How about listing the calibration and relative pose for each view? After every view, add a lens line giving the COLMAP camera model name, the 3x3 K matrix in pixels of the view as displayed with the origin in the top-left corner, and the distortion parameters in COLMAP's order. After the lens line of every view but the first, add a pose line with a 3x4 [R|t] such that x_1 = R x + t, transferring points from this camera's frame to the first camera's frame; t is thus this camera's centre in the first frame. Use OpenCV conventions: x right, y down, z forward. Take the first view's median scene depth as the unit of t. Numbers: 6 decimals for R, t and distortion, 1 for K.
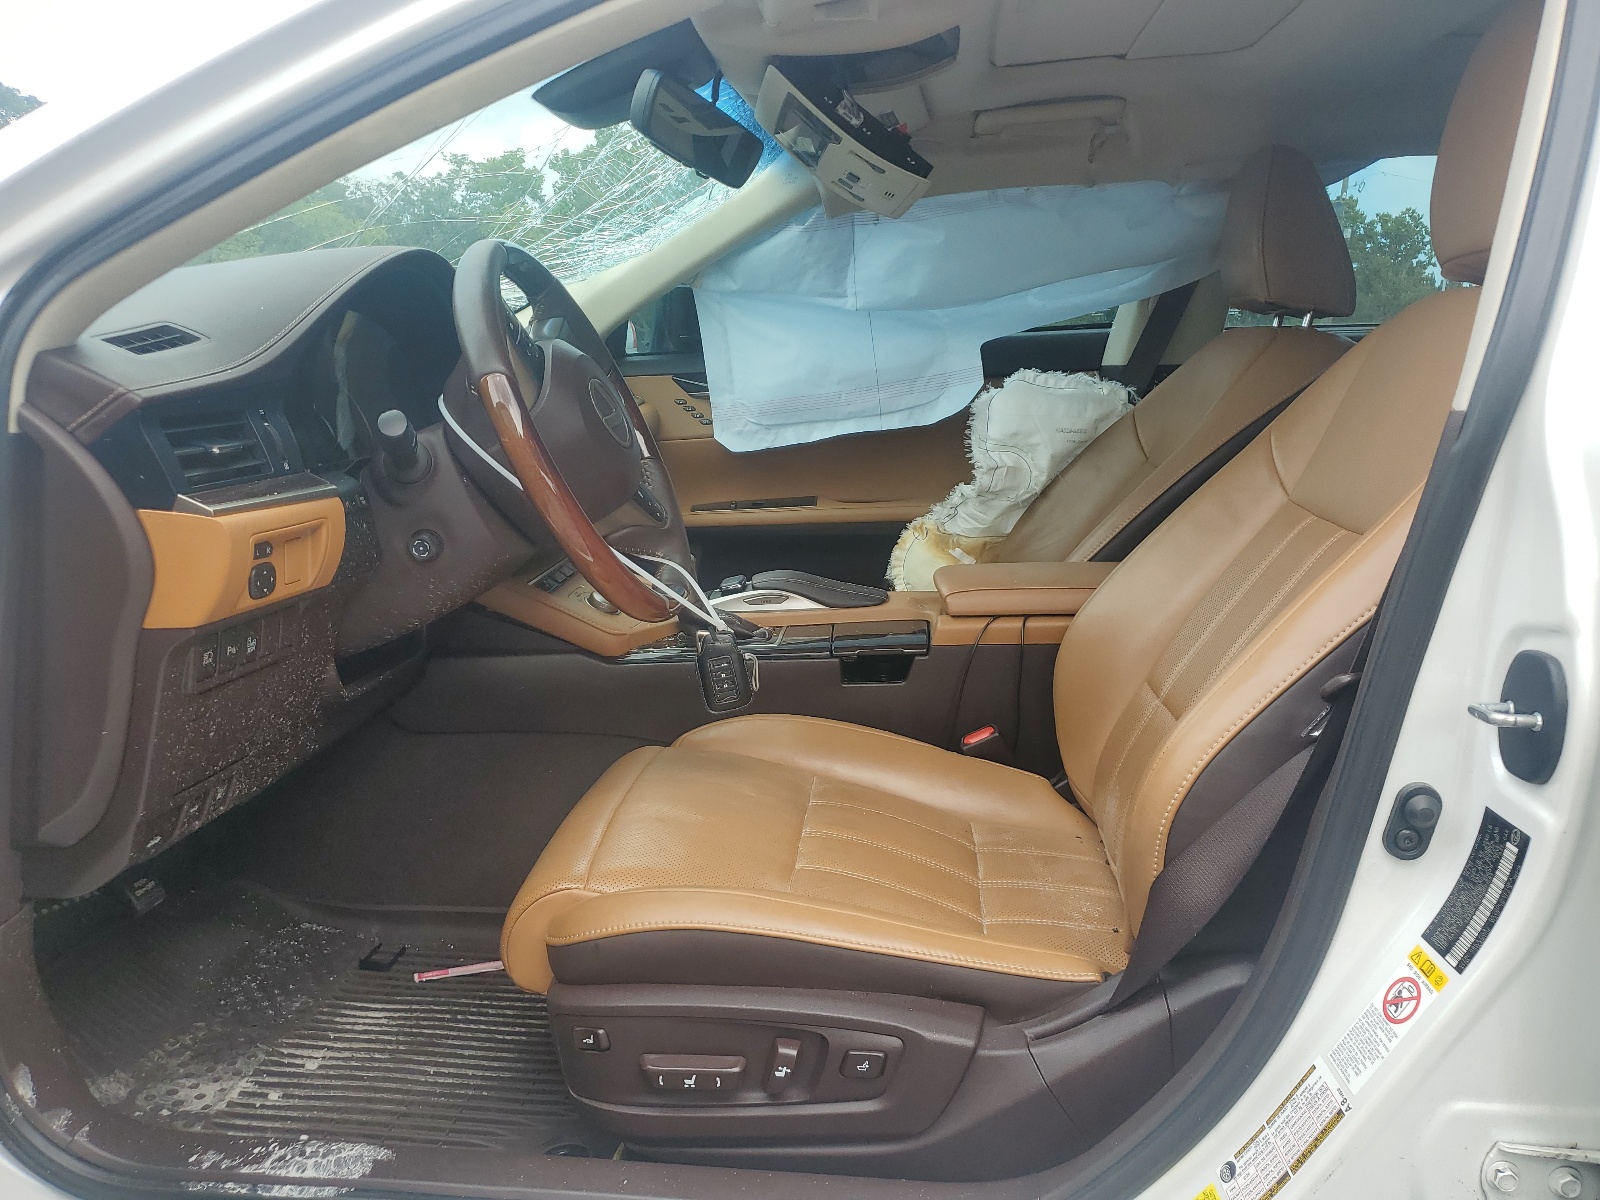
lens RADIAL K [[1212.9, 0, 800.0], [0, 1212.9, 600.0], [0, 0, 1]] dist [-0.000083, -0.000156]
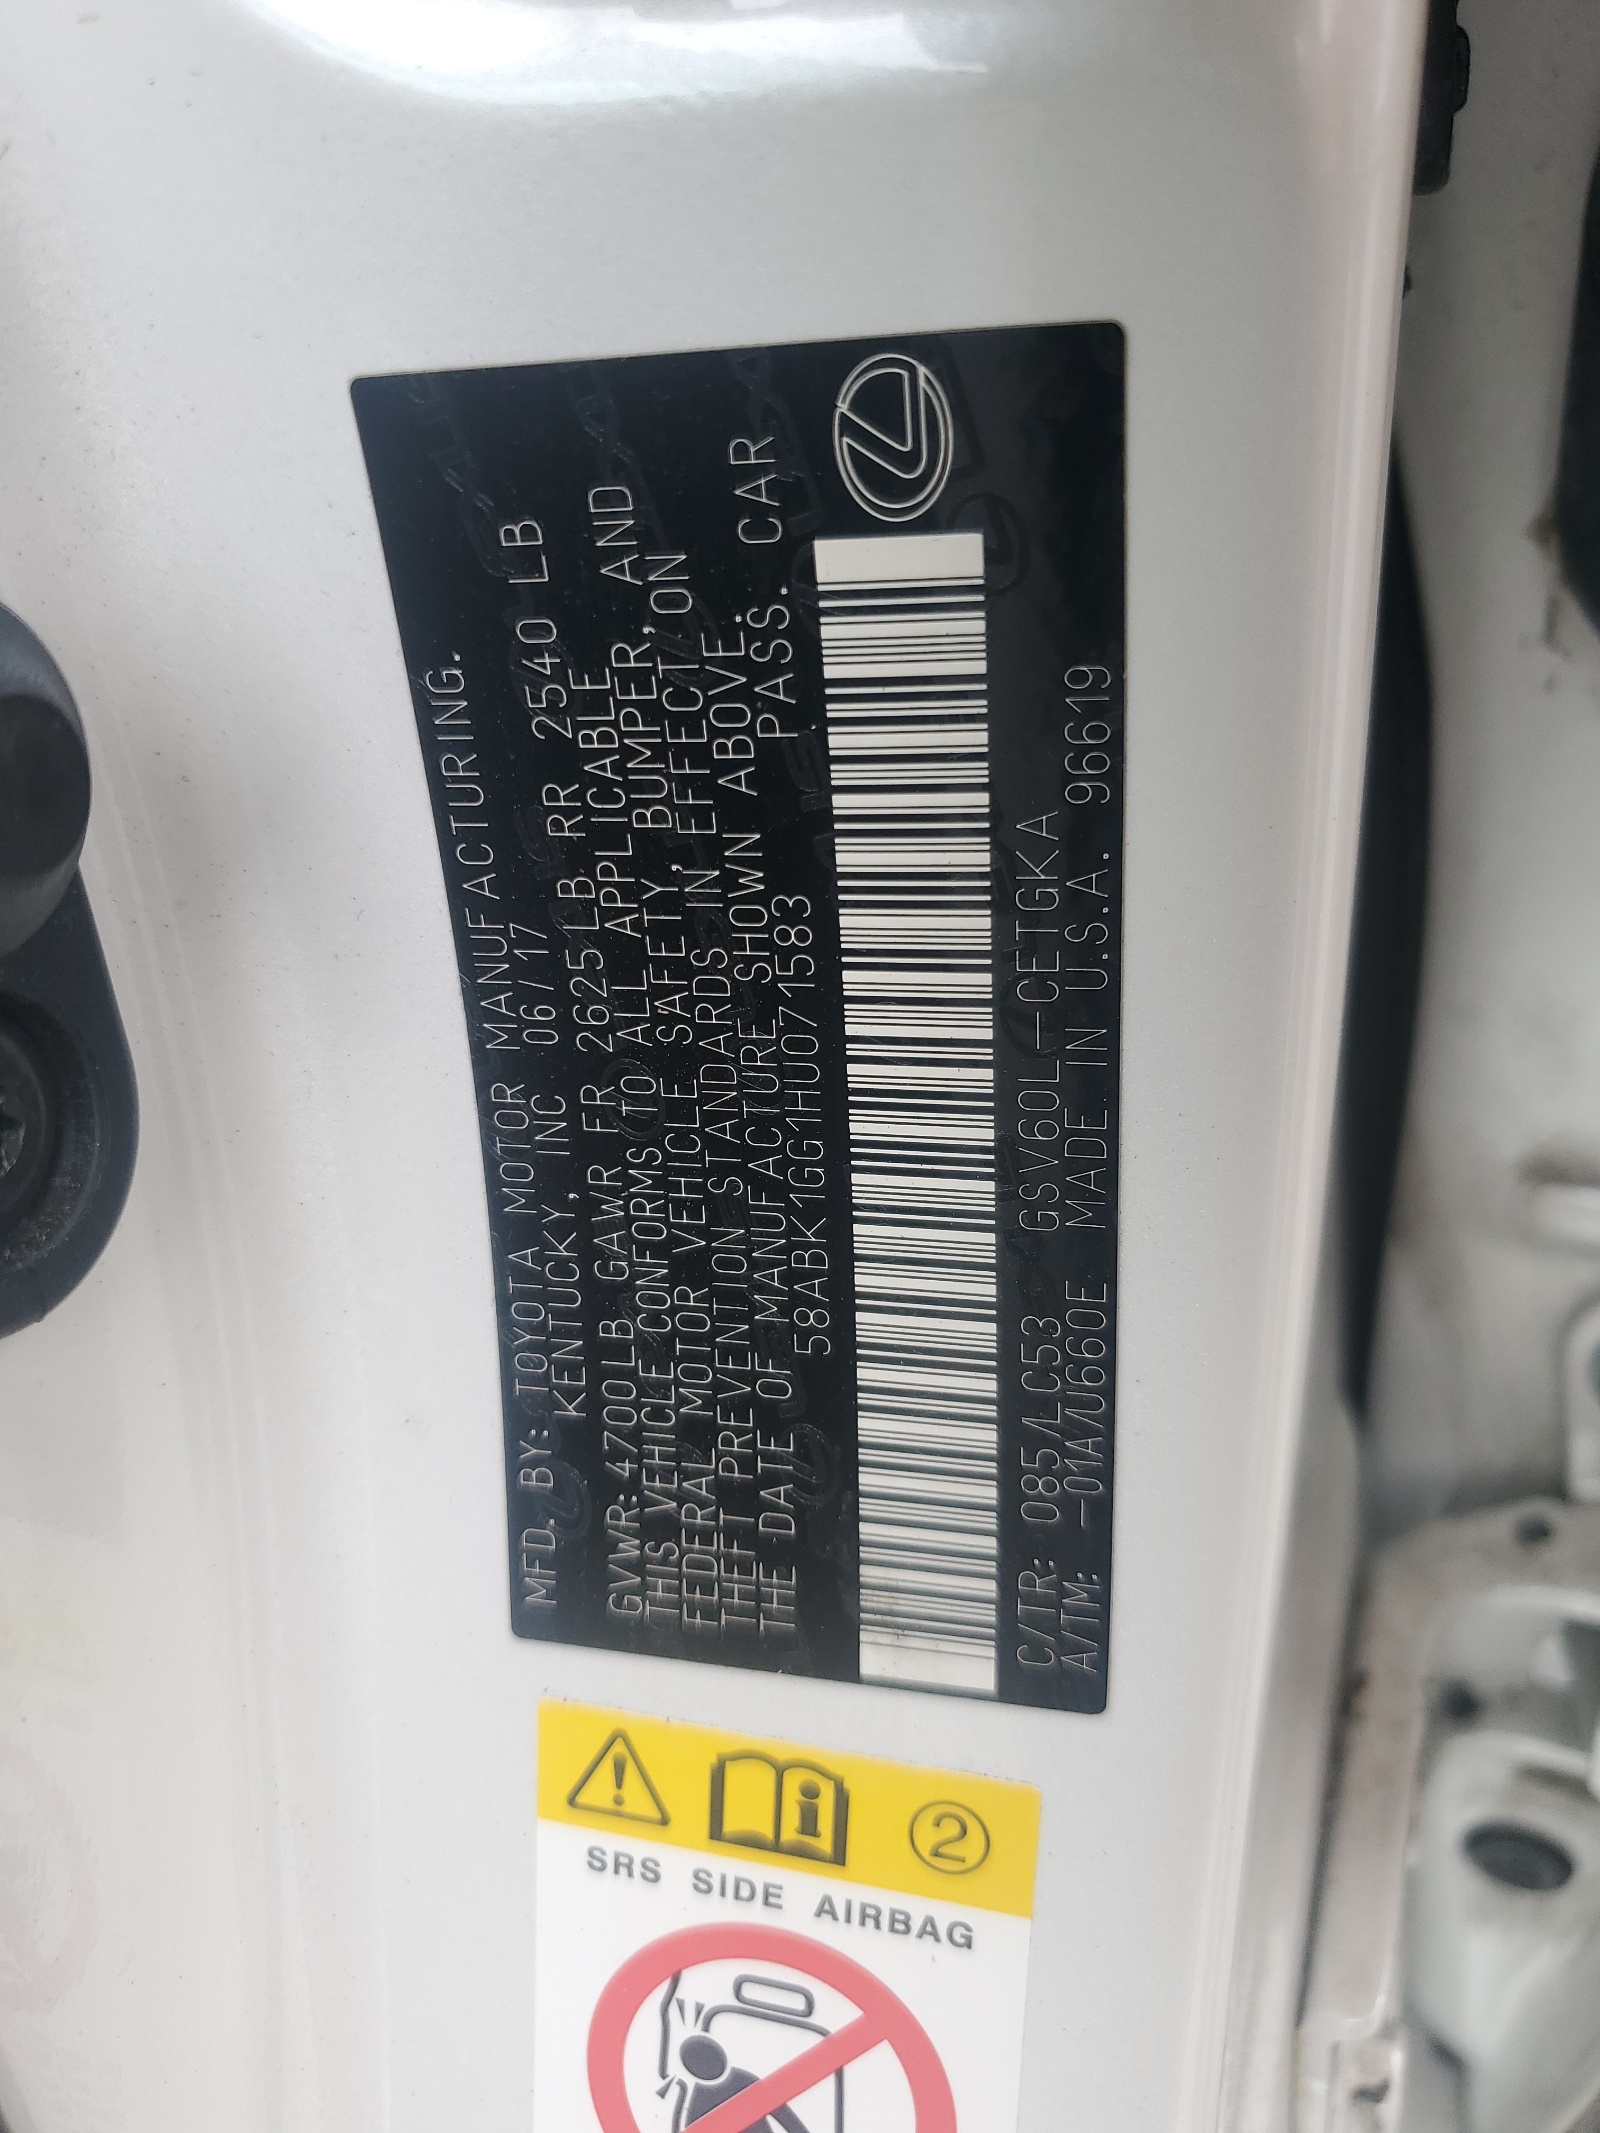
lens RADIAL K [[1629.5, 0, 800.0], [0, 1629.5, 1066.5], [0, 0, 1]] dist [-0.002937, -0.001796]
pose [[0.218313, -0.630385, 0.744952, 0.440265], [0.343277, 0.764185, 0.546061, 0.153473], [-0.913510, 0.136513, 0.383228, 0.922262]]
